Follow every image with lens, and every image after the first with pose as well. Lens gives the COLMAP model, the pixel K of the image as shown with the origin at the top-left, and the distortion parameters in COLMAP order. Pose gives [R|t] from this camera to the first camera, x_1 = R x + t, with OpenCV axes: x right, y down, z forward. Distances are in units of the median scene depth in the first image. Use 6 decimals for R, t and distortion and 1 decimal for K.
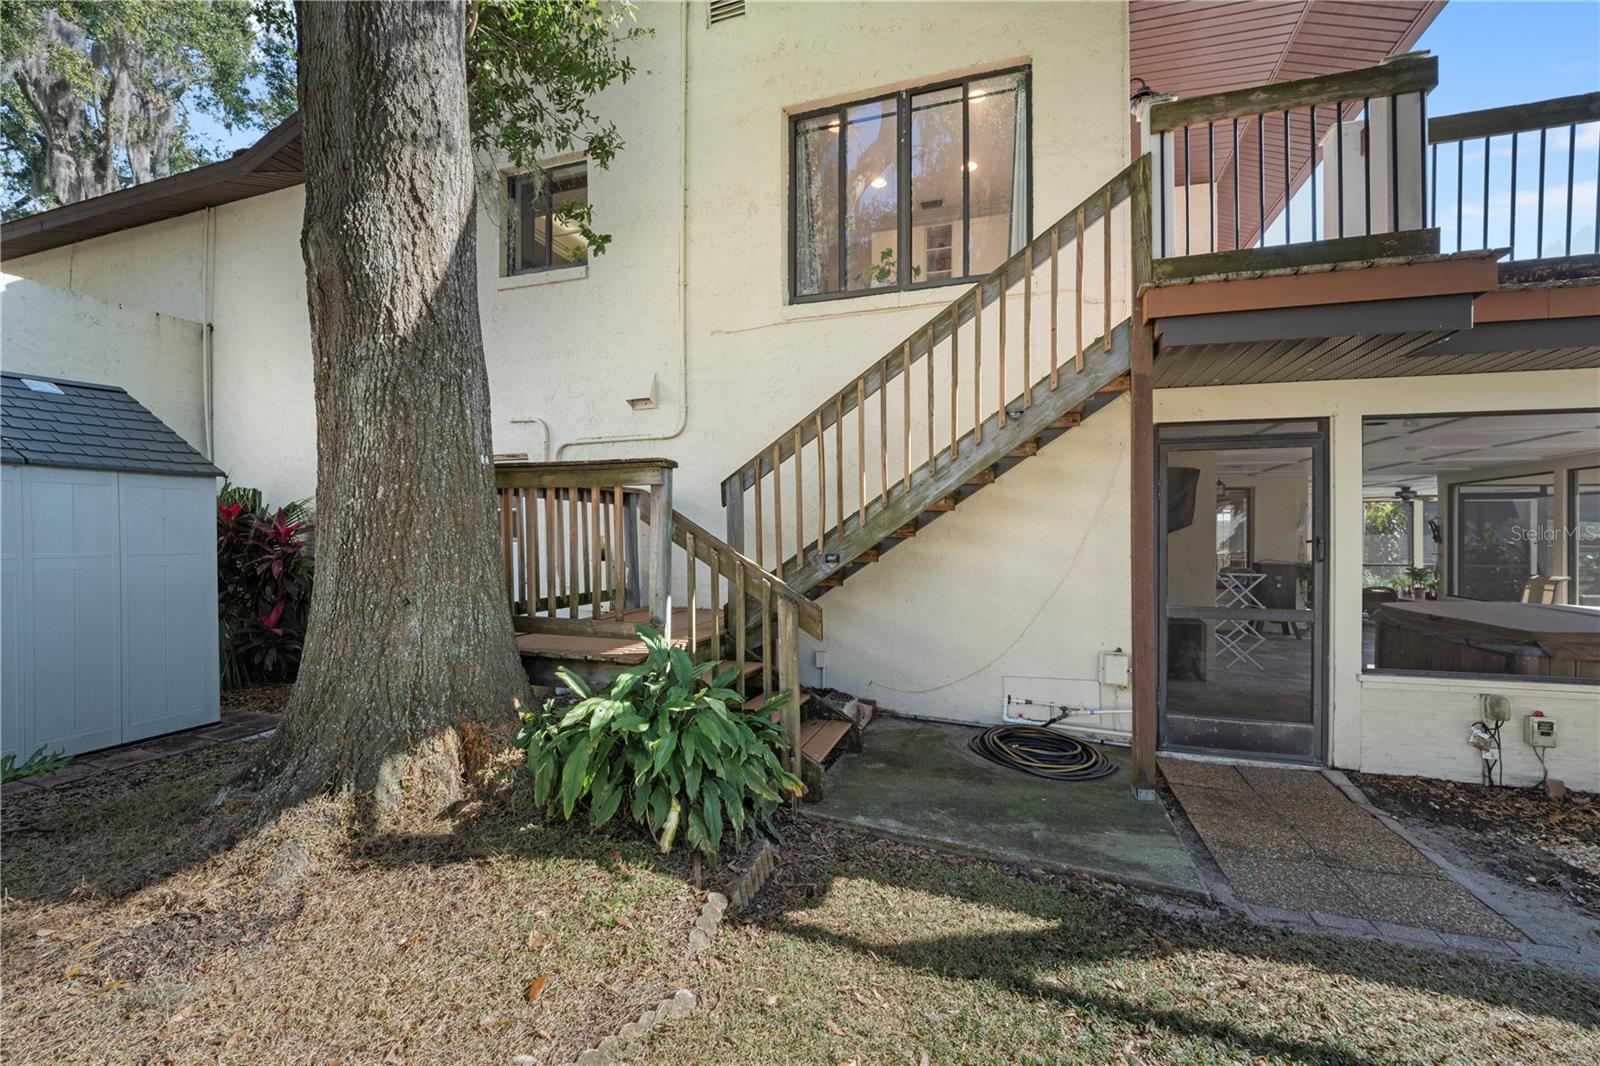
lens RADIAL K [[669.3, 0, 797.3], [0, 669.3, 526.8], [0, 0, 1]] dist [-0.008148, -0.005167]
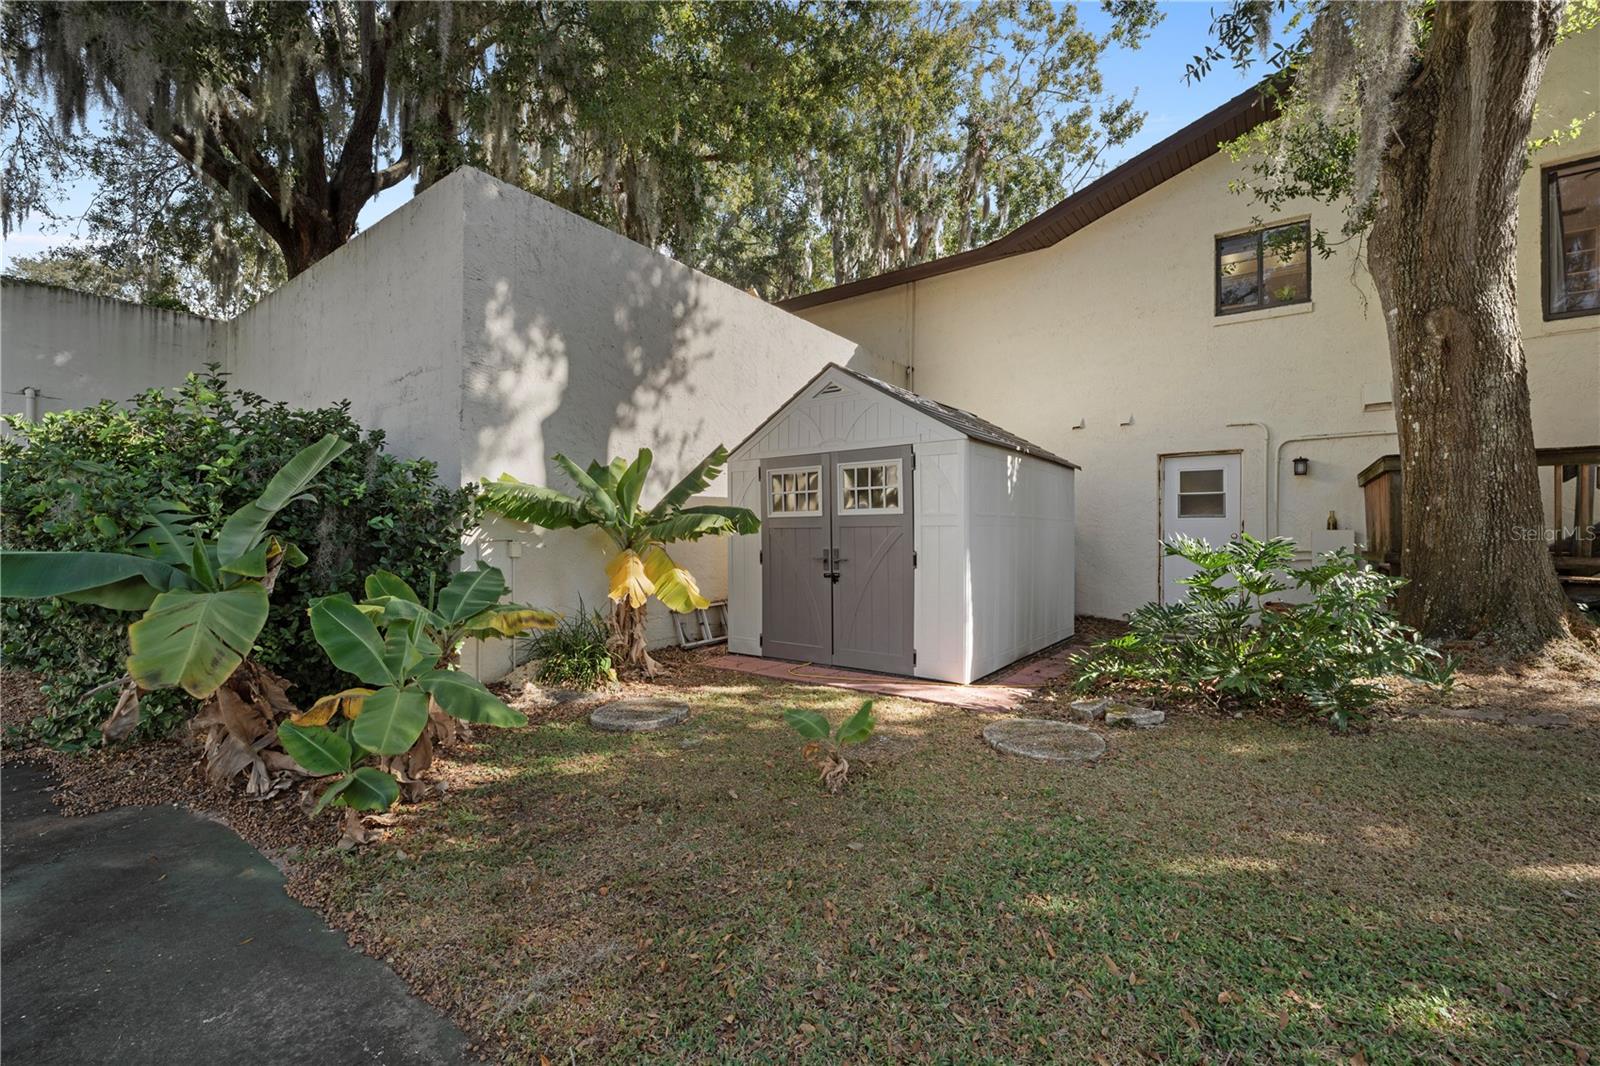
lens RADIAL K [[669.3, 0, 802.2], [0, 669.3, 536.5], [0, 0, 1]] dist [-0.008148, -0.005167]
pose [[0.946430, 0.007289, -0.322827, -1.691863], [-0.004312, 0.999941, 0.009935, 0.105312], [0.322880, -0.008010, 0.946406, -1.070974]]
